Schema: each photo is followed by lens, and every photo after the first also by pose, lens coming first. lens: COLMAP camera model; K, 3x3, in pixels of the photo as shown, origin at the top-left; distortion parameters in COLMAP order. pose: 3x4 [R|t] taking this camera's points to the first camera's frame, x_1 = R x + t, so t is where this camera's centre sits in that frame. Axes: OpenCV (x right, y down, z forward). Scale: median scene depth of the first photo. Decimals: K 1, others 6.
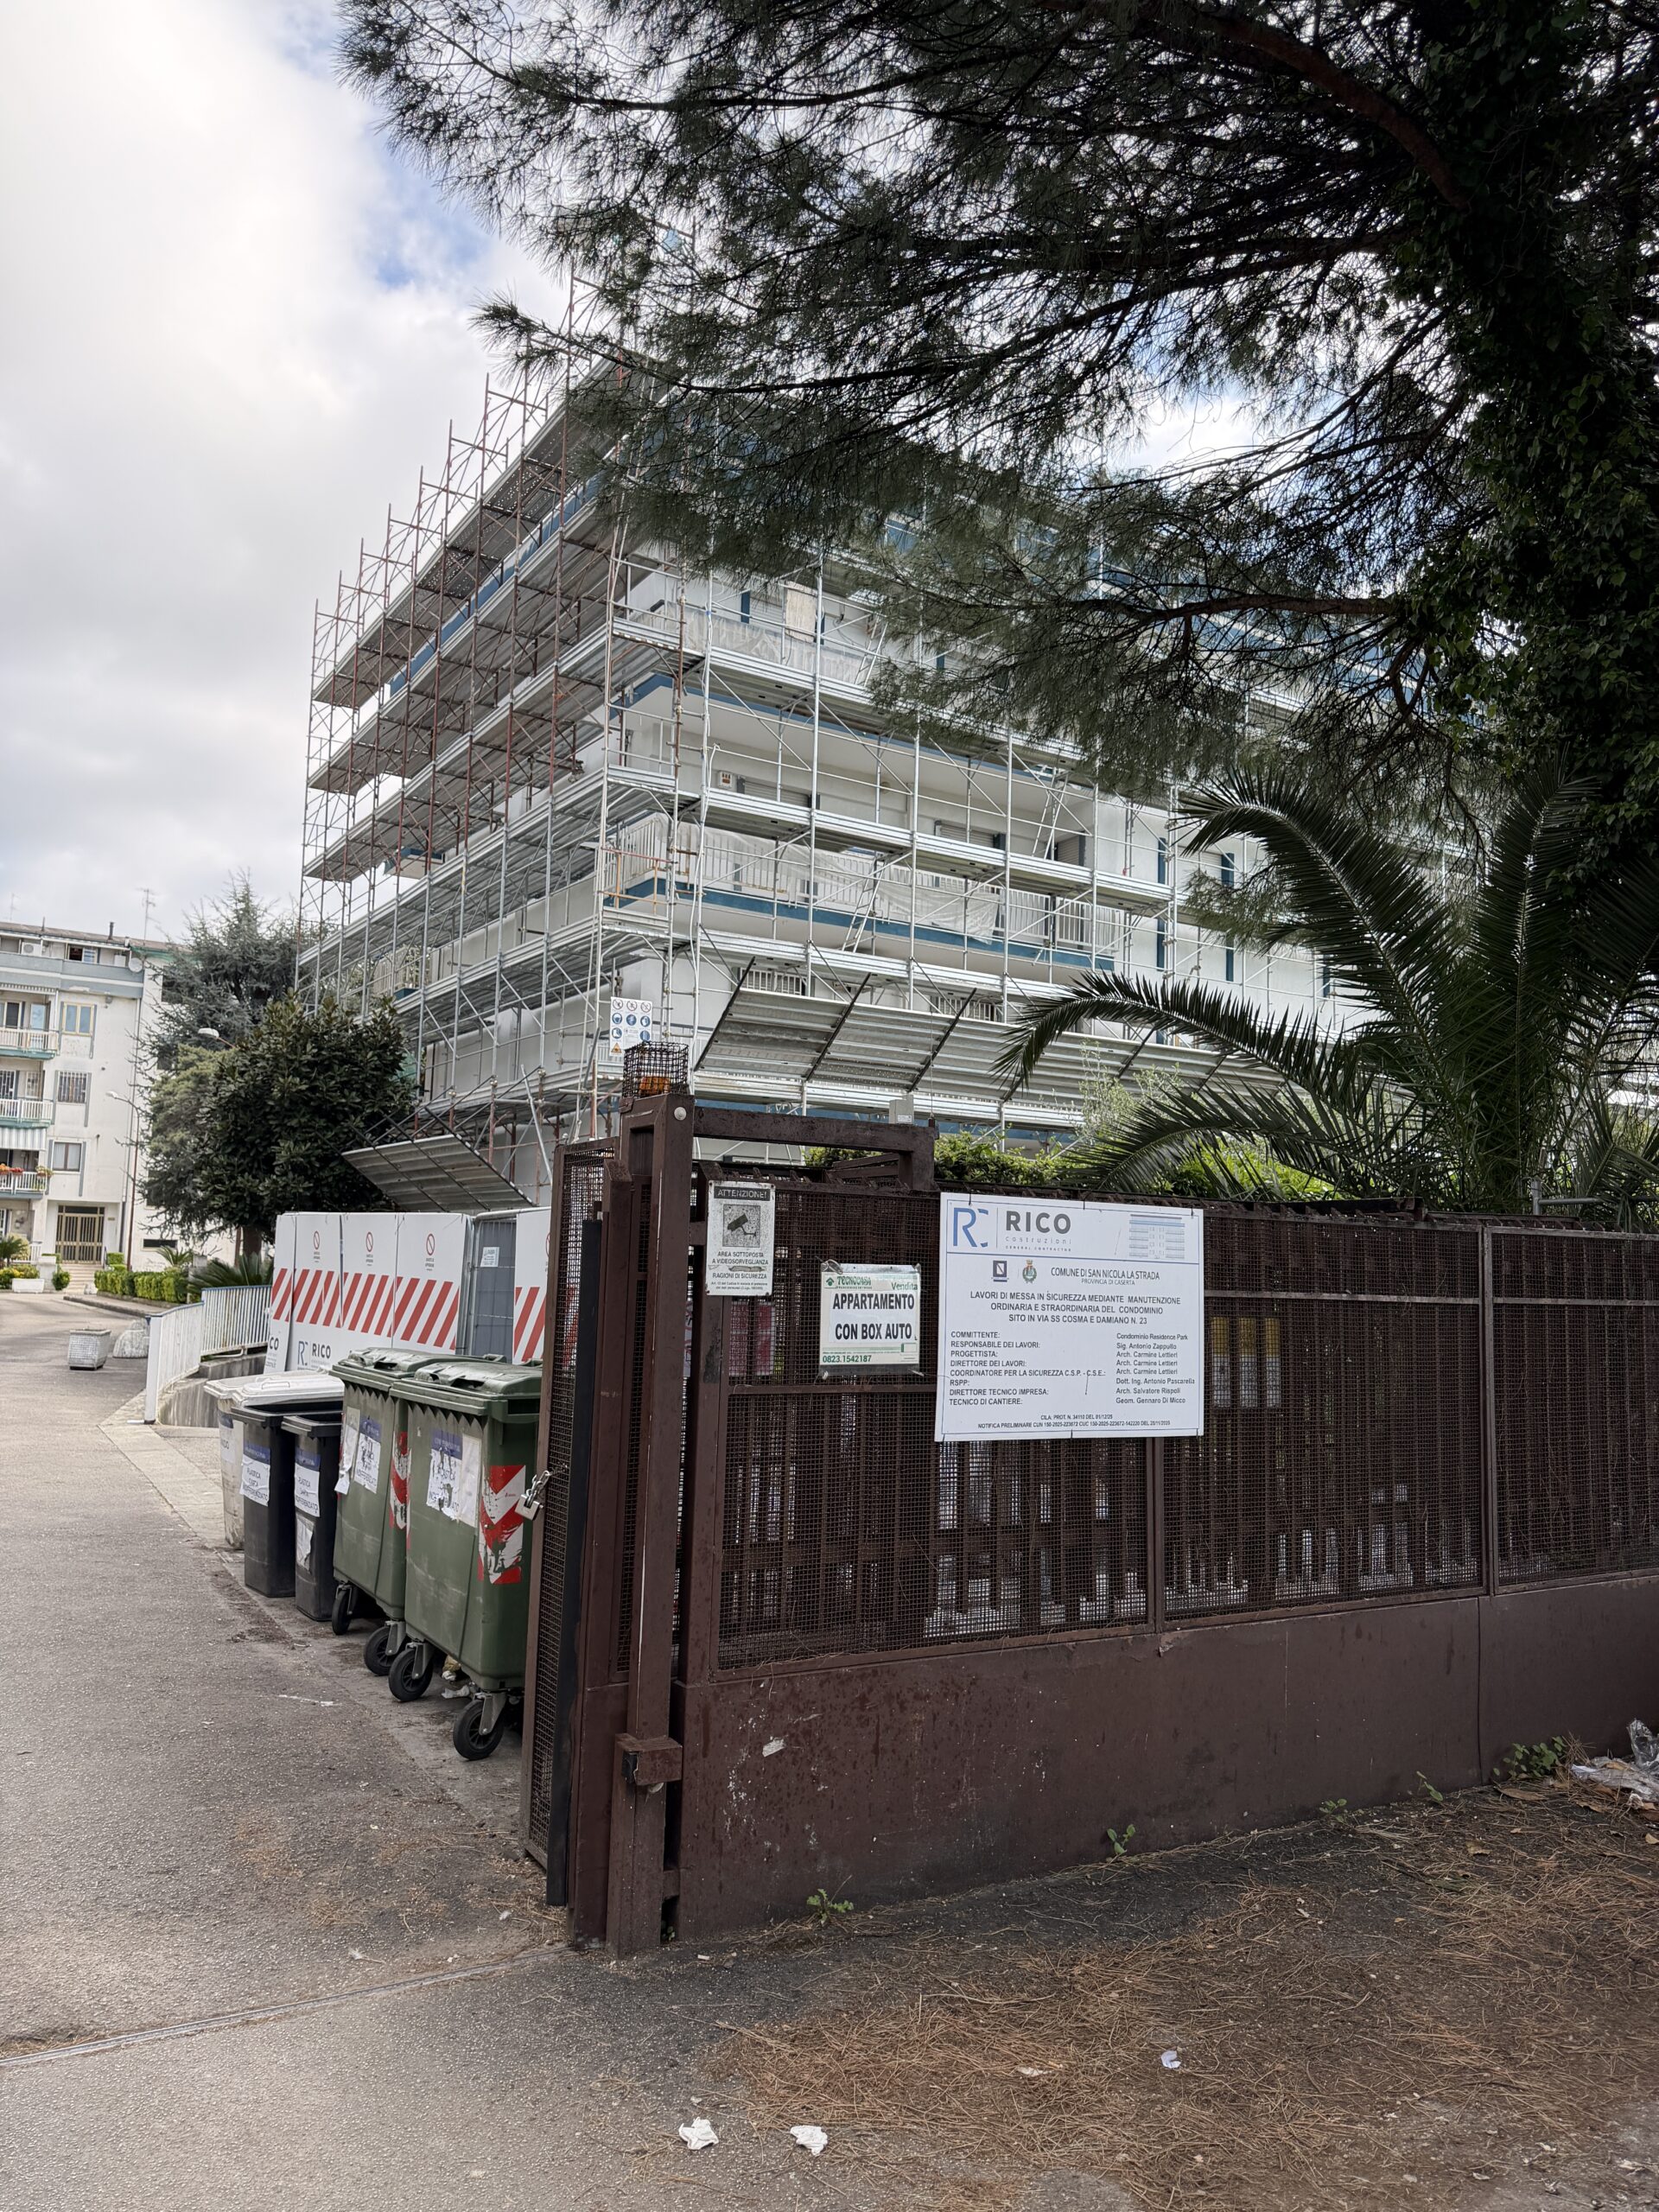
lens RADIAL K [[1553.7, 0, 827.3], [0, 1553.7, 1110.1], [0, 0, 1]] dist [0.109907, -0.159854]
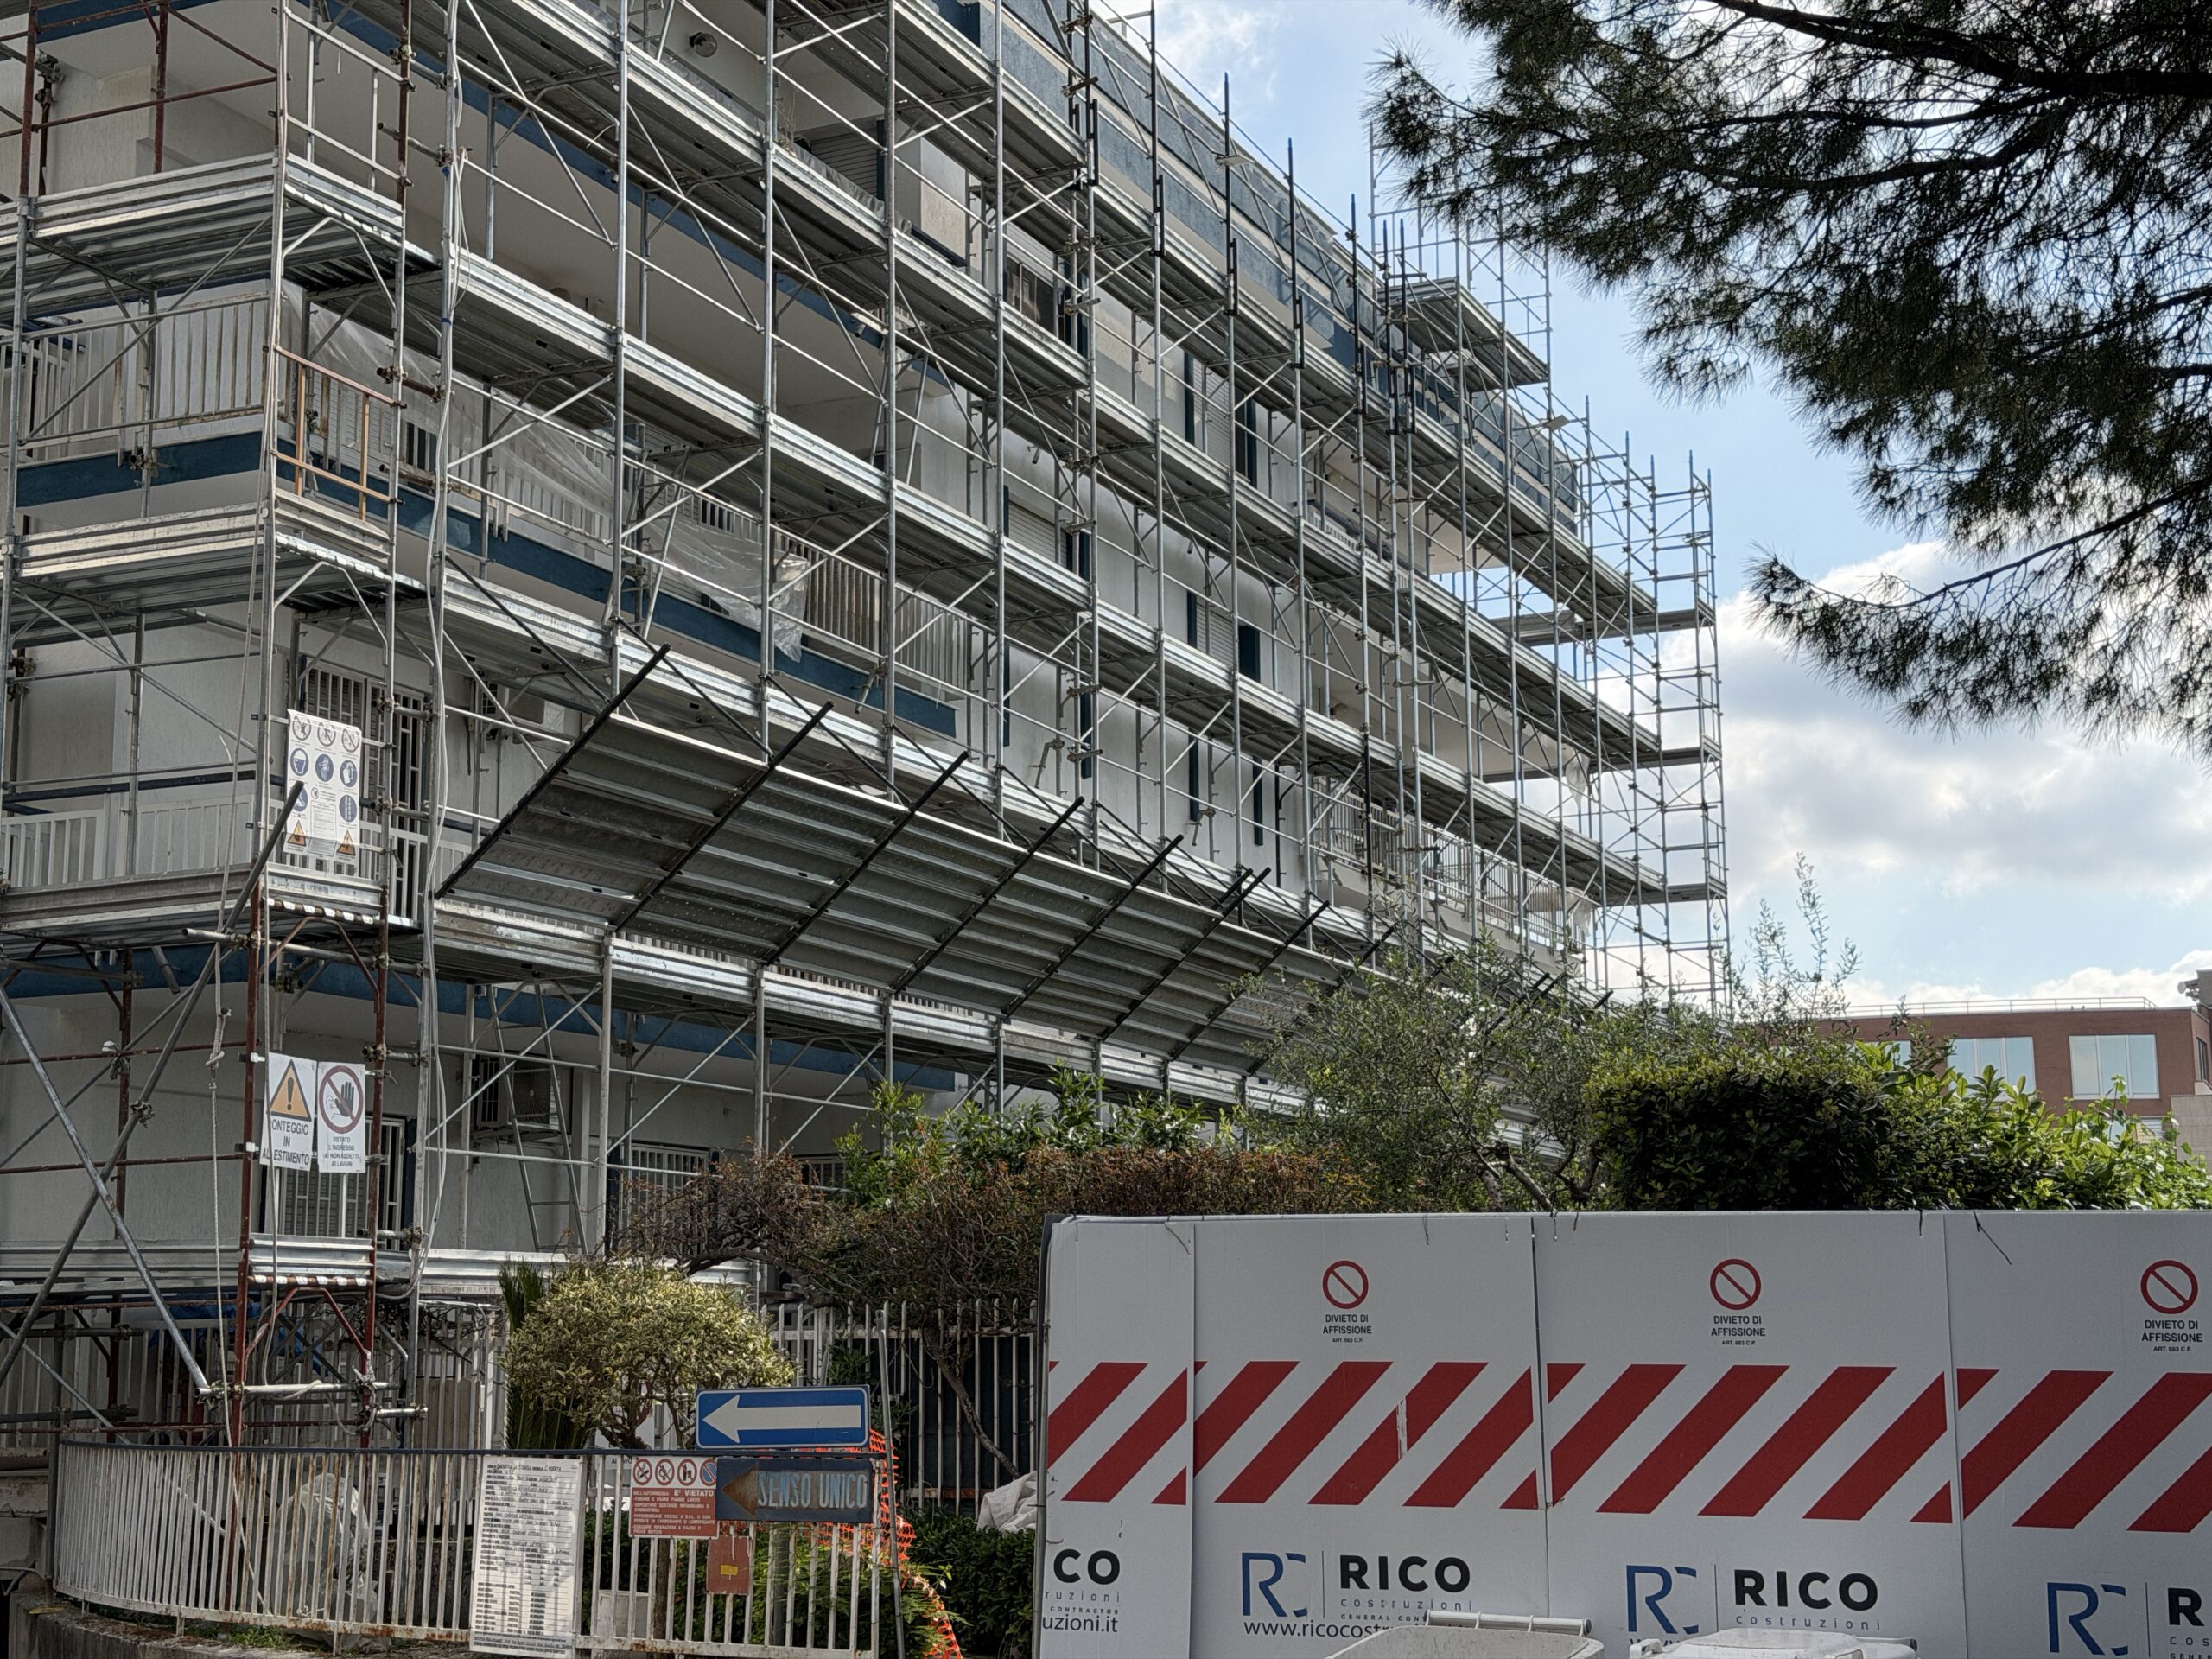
lens RADIAL K [[3093.6, 0, 1115.3], [0, 3093.6, 846.1], [0, 0, 1]] dist [0.116878, 0.000000]
pose [[0.841270, 0.054974, 0.537813, -0.388461], [-0.022413, 0.997508, -0.066904, 0.013325], [-0.540151, 0.044230, 0.840405, 0.186677]]
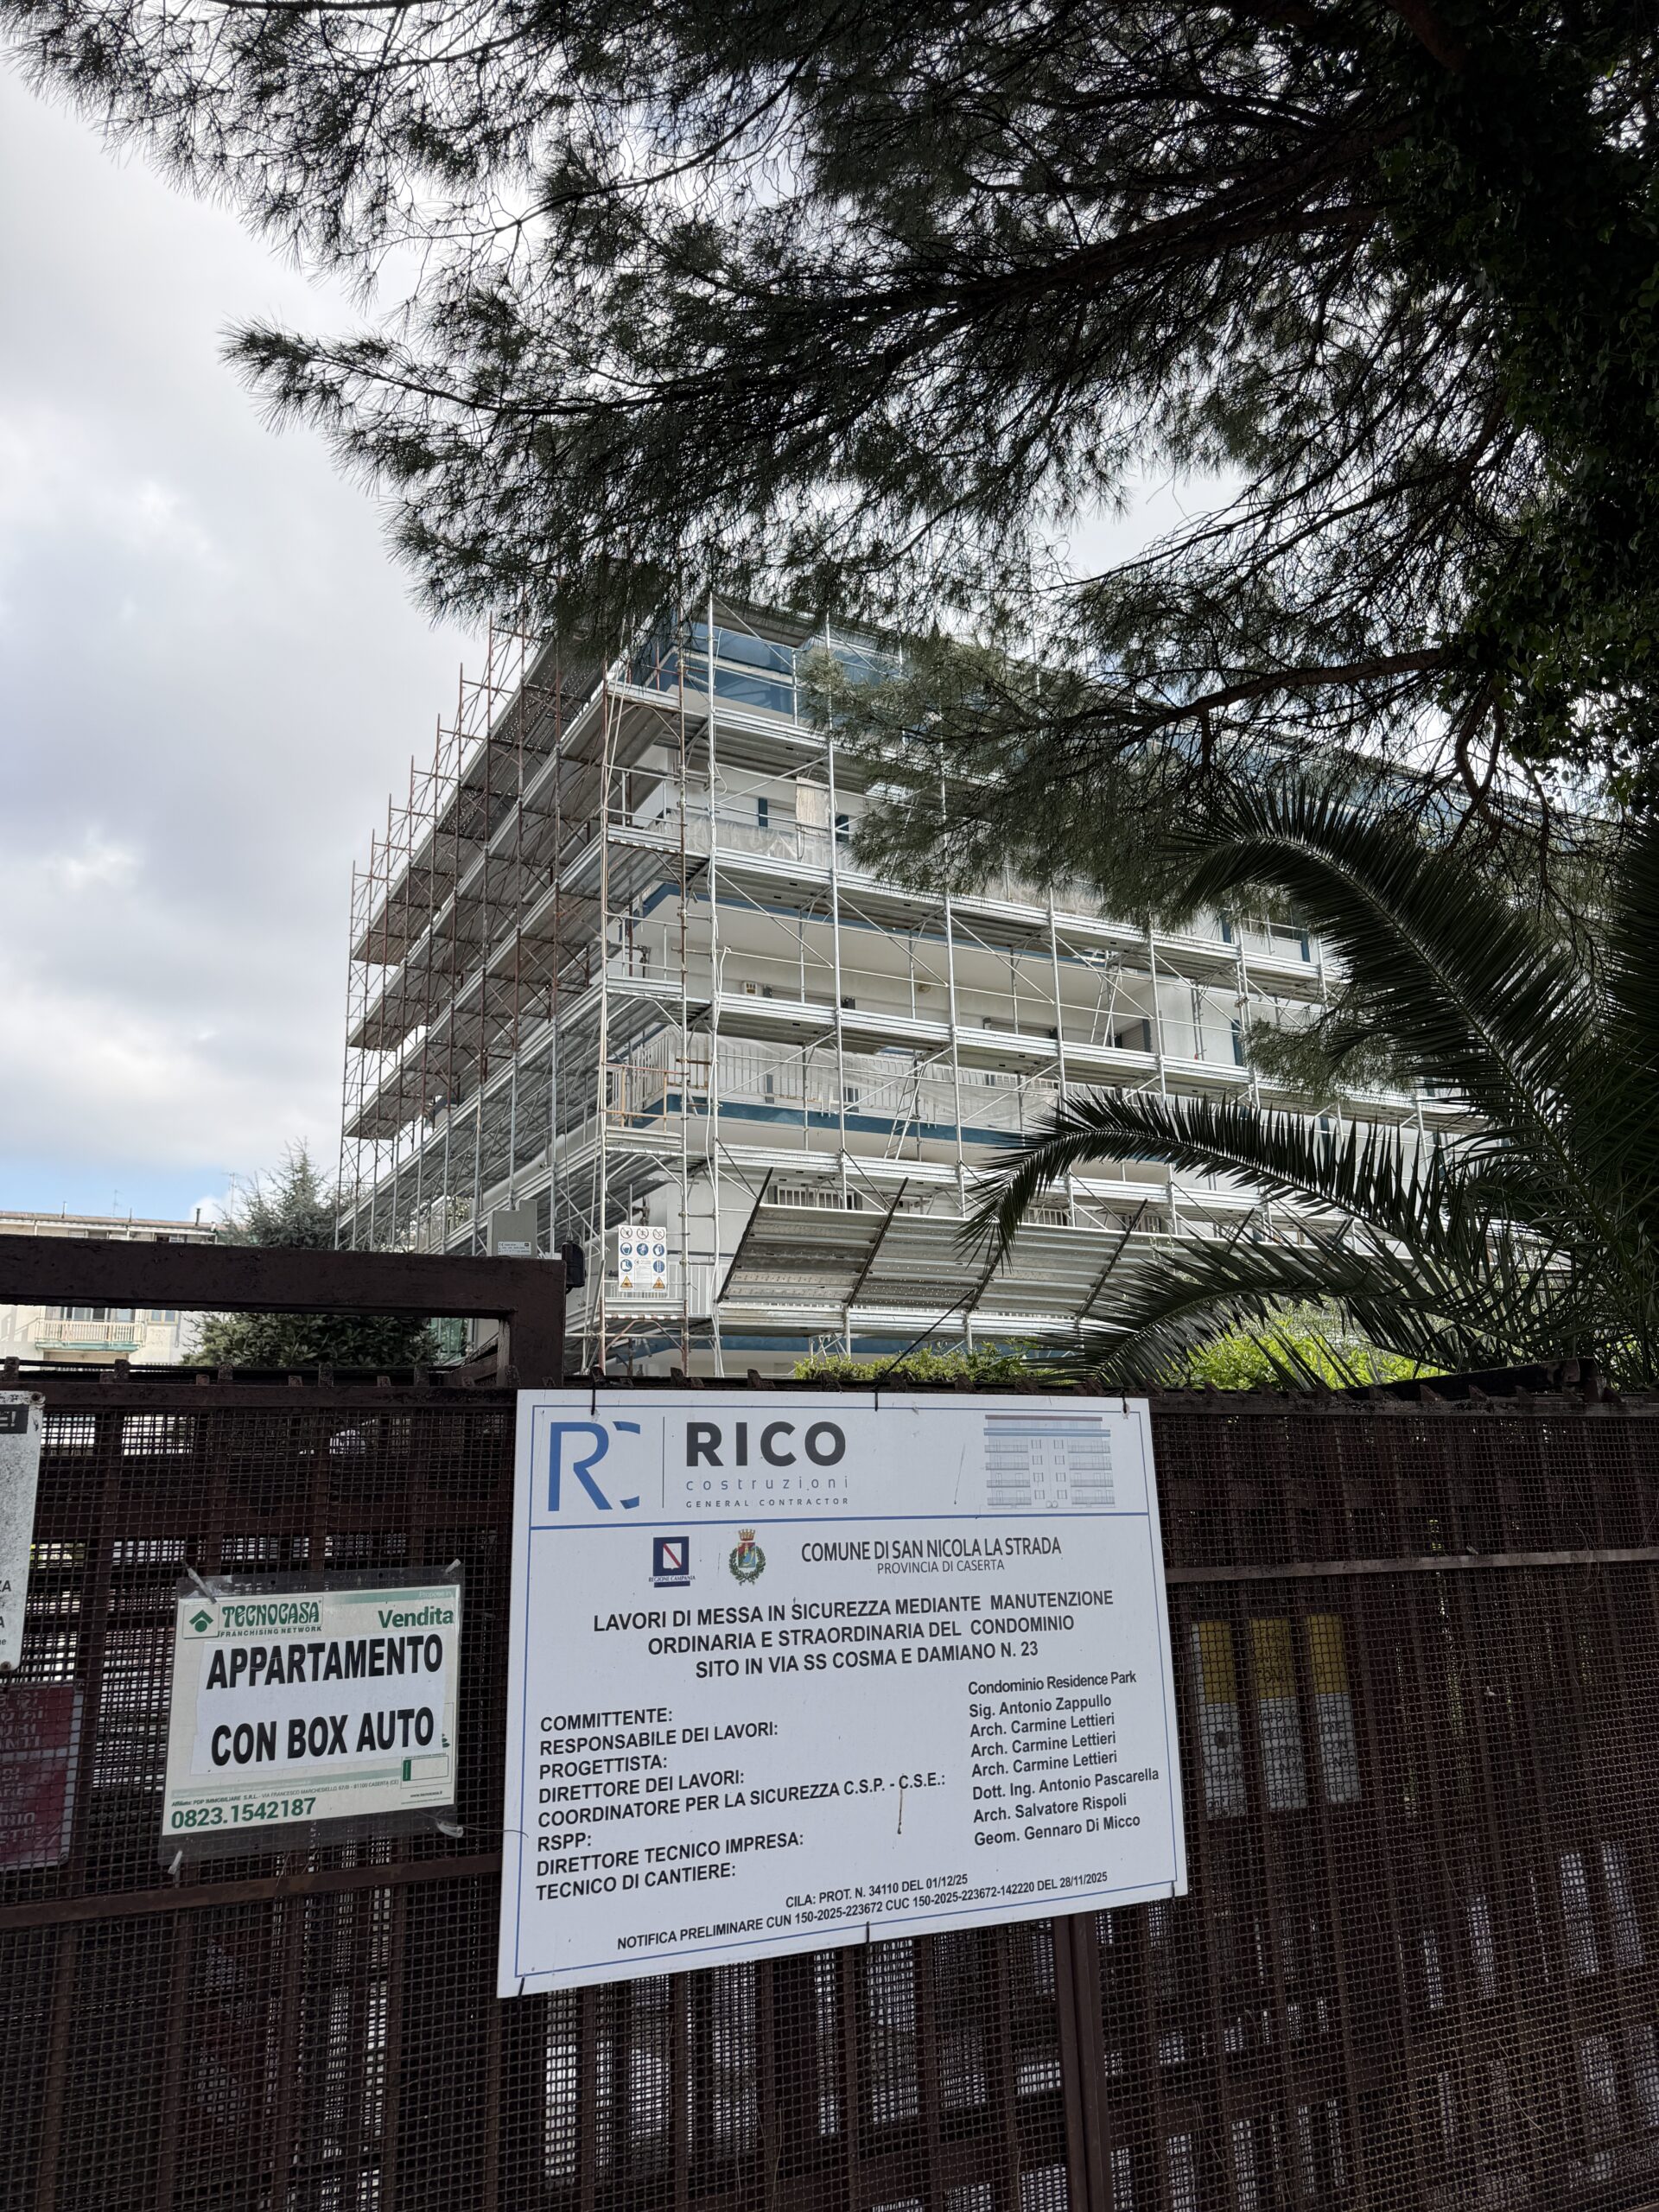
lens RADIAL K [[1553.7, 0, 830.6], [0, 1553.7, 1118.2], [0, 0, 1]] dist [0.109907, -0.159854]
pose [[0.995187, -0.075039, -0.063017, 0.042253], [0.064676, 0.986129, -0.152863, 0.010724], [0.073614, 0.148052, 0.986236, 0.116750]]
